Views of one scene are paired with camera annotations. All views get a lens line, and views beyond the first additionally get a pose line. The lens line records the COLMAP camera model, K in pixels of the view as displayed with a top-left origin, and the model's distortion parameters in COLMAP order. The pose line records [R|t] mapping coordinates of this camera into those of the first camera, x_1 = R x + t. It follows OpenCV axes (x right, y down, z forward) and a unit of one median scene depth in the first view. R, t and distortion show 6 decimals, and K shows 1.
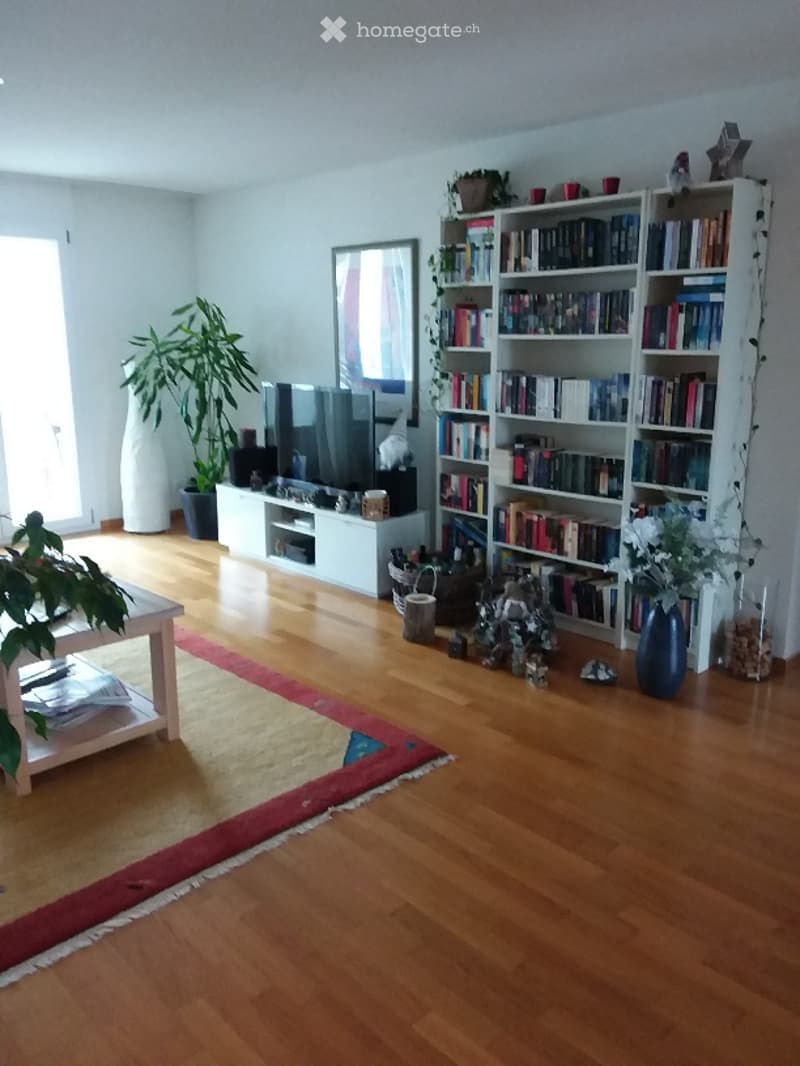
lens RADIAL K [[884.4, 0, 398.4], [0, 884.4, 530.4], [0, 0, 1]] dist [0.060052, -0.011048]
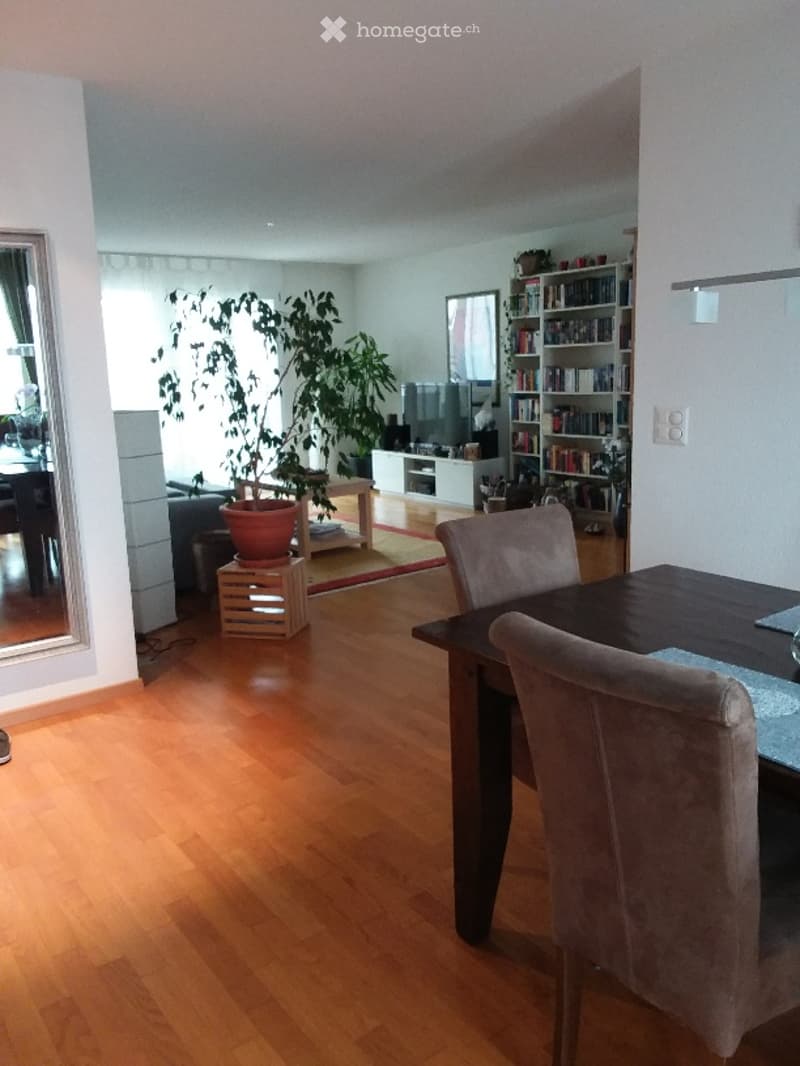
lens RADIAL K [[884.4, 0, 402.9], [0, 884.4, 533.2], [0, 0, 1]] dist [0.060052, -0.011048]
pose [[0.992576, -0.005976, -0.121481, 0.047718], [0.001874, 0.999425, -0.033855, 0.188417], [0.121613, 0.033376, 0.992016, -0.681606]]
